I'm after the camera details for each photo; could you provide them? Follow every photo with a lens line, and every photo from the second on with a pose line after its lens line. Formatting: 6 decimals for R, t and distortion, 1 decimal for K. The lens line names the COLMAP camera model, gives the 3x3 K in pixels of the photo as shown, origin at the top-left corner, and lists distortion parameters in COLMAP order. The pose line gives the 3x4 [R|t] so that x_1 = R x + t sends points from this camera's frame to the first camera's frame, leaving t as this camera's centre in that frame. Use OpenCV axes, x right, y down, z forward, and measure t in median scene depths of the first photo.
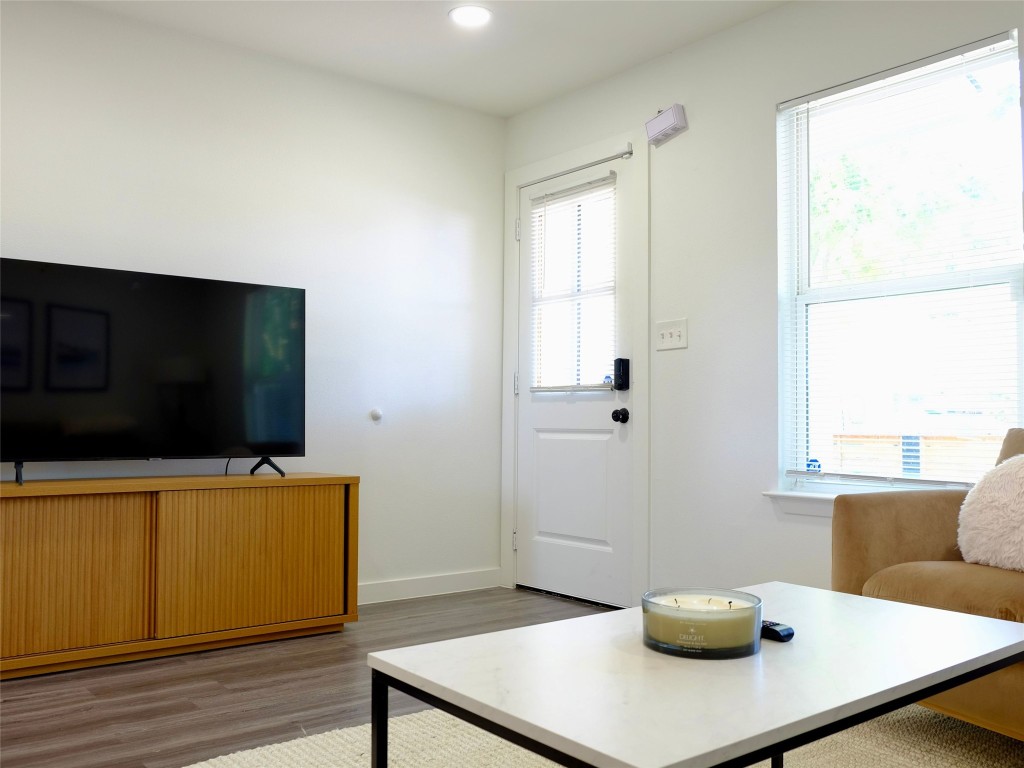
lens RADIAL K [[918.1, 0, 490.6], [0, 918.1, 384.0], [0, 0, 1]] dist [-0.040873, 0.029208]
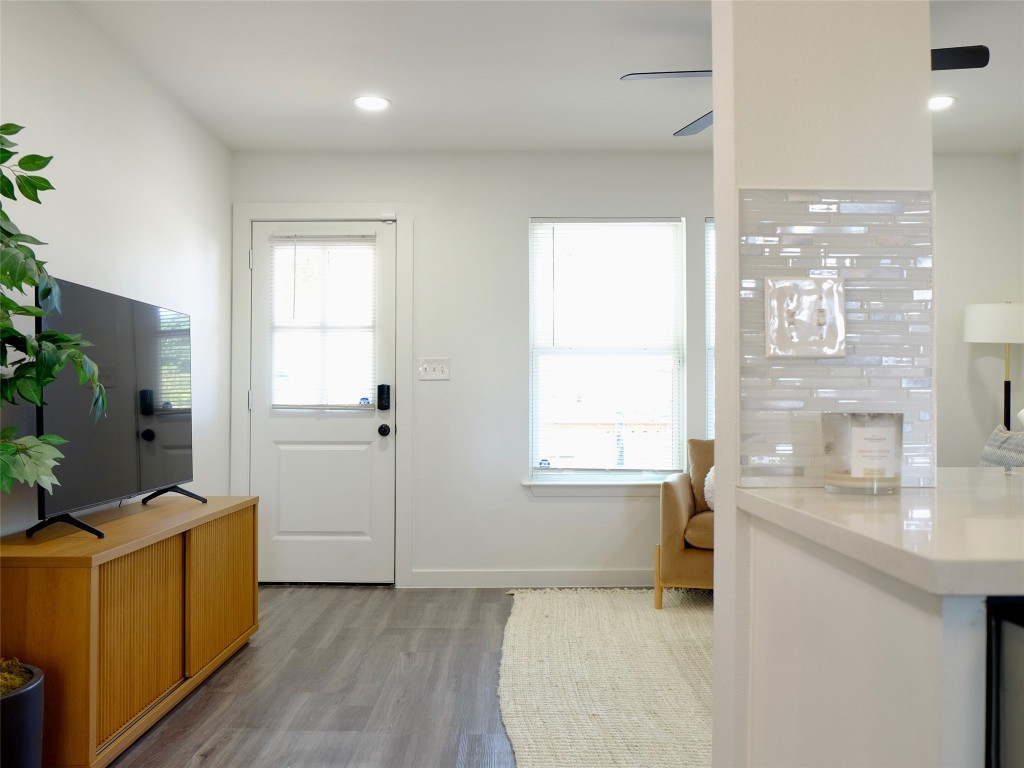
lens RADIAL K [[918.1, 0, 490.6], [0, 918.1, 384.0], [0, 0, 1]] dist [-0.040873, 0.029208]
pose [[0.625222, 0.008337, 0.780402, -0.789838], [-0.030896, 0.999423, 0.014076, -0.054086], [-0.779835, -0.032912, 0.625119, 0.110616]]
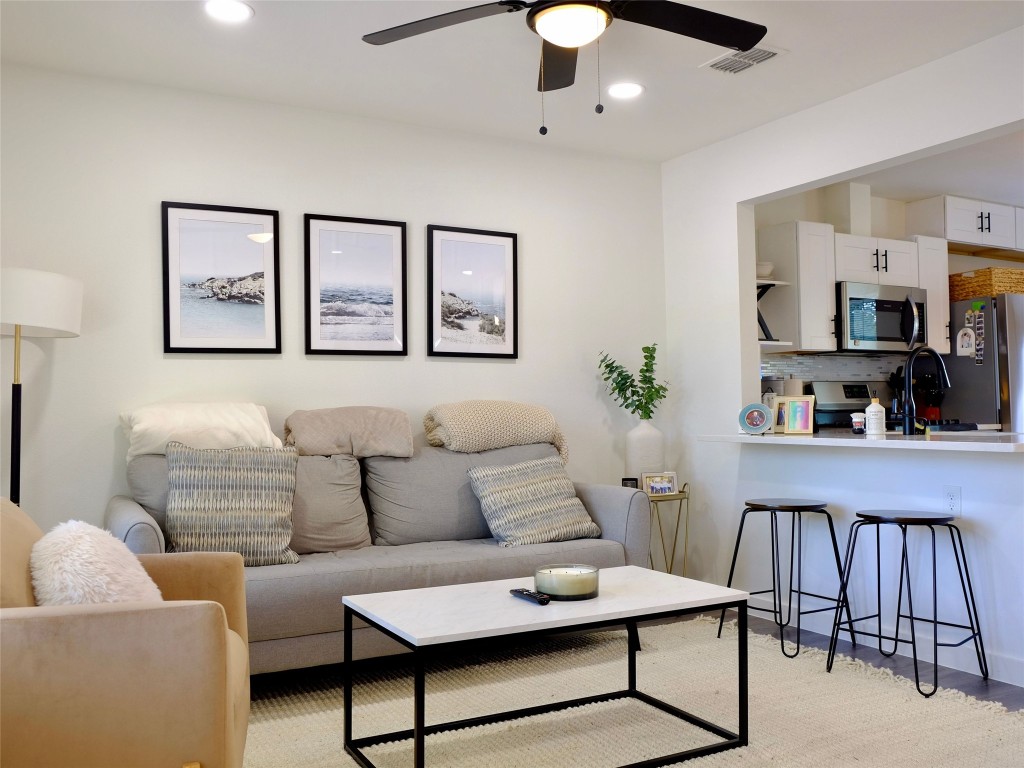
lens RADIAL K [[900.9, 0, 531.8], [0, 900.9, 380.0], [0, 0, 1]] dist [-0.033019, 0.027355]
pose [[-0.990133, 0.001605, 0.140118, 0.034642], [-0.008210, 0.997552, -0.069444, -0.009776], [-0.139887, -0.069910, -0.987696, 1.133697]]
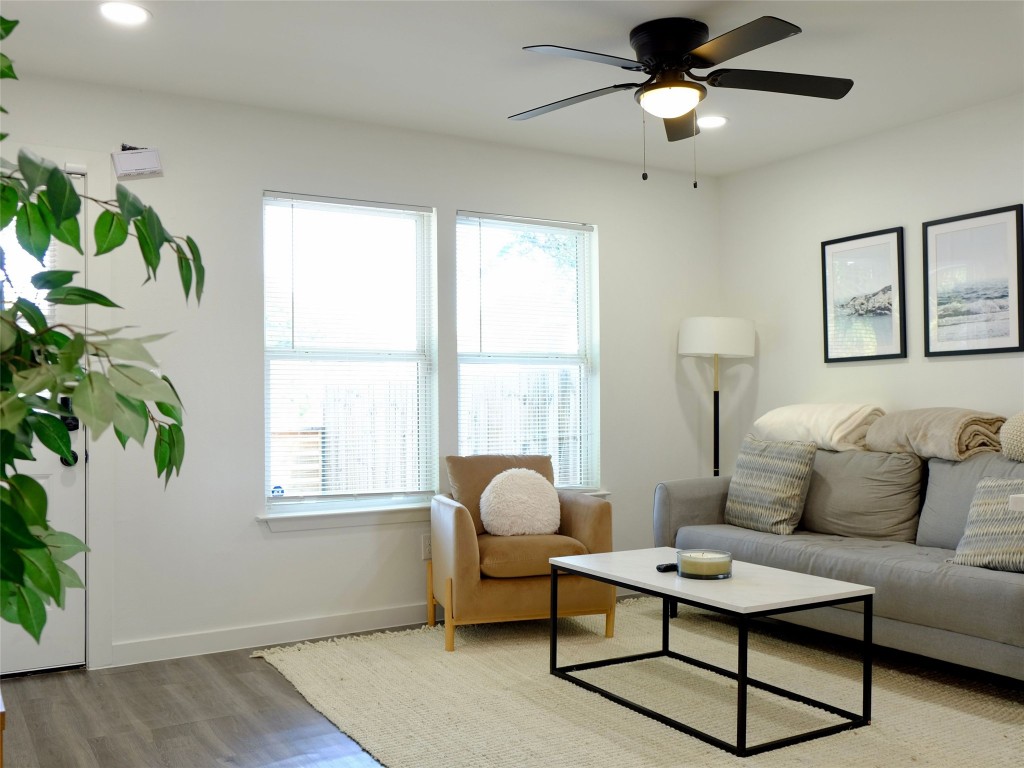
lens RADIAL K [[994.2, 0, 512.0], [0, 994.2, 384.0], [0, 0, 1]] dist [-0.017026, 0.016517]
pose [[0.111352, 0.008616, 0.993744, -0.846857], [-0.036840, 0.999311, -0.004537, -0.055138], [-0.993098, -0.036105, 0.111593, 0.478809]]
